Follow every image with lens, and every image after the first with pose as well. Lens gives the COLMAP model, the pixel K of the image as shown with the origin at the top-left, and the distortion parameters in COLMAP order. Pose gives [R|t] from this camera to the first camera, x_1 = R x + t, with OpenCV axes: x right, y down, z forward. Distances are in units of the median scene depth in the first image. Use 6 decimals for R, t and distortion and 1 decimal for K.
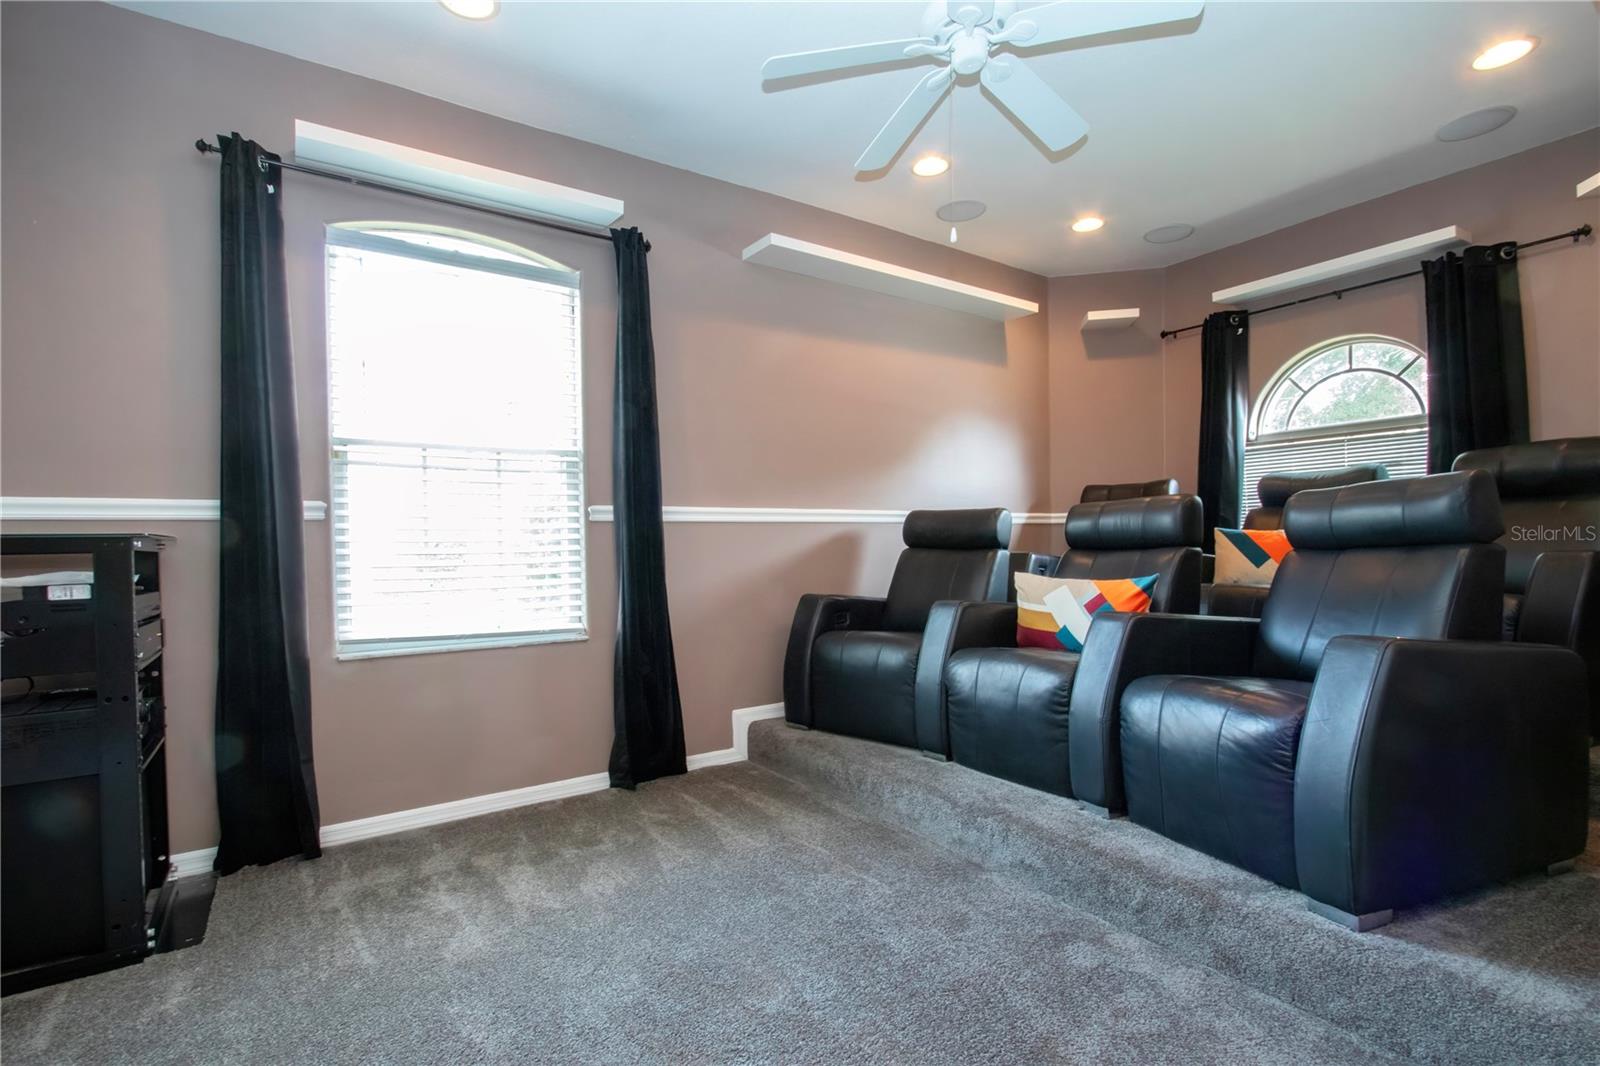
lens RADIAL K [[705.7, 0, 760.8], [0, 705.7, 554.0], [0, 0, 1]] dist [-0.004014, 0.000434]
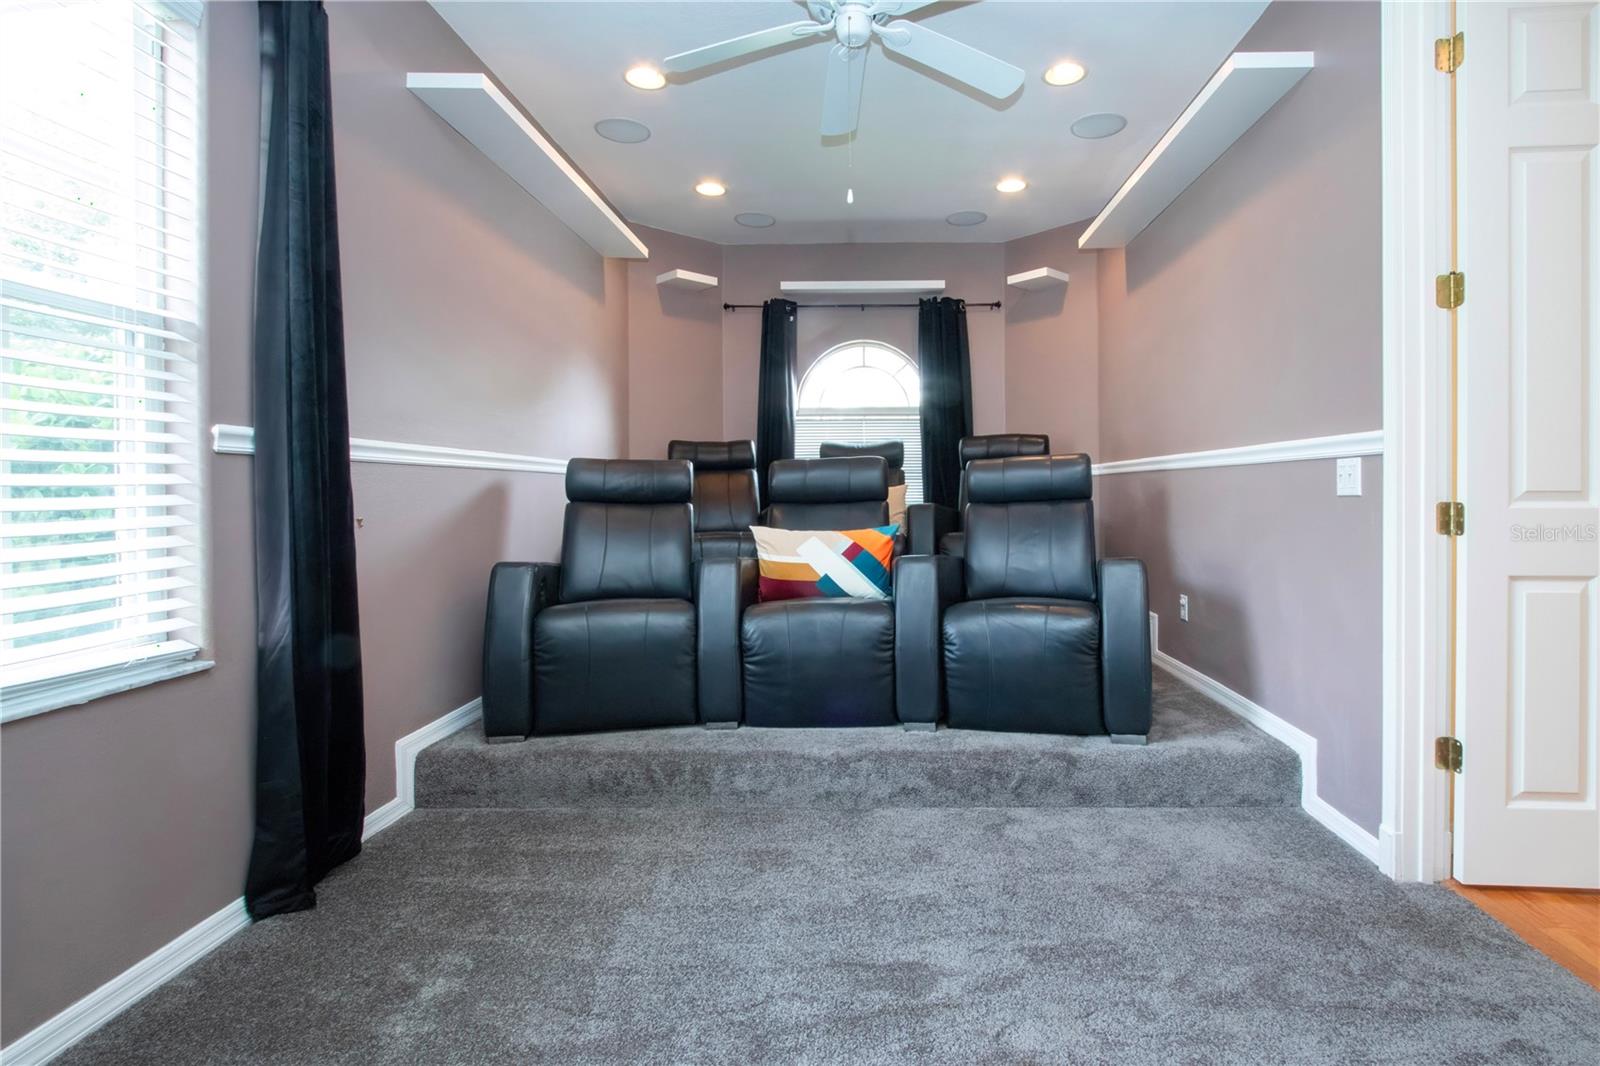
lens RADIAL K [[787.7, 0, 777.5], [0, 787.7, 517.6], [0, 0, 1]] dist [-0.012110, 0.000731]
pose [[0.588943, -0.013913, 0.808055, -0.488942], [0.008972, 0.999903, 0.010678, 0.001708], [-0.808124, 0.000961, 0.589011, 0.297540]]
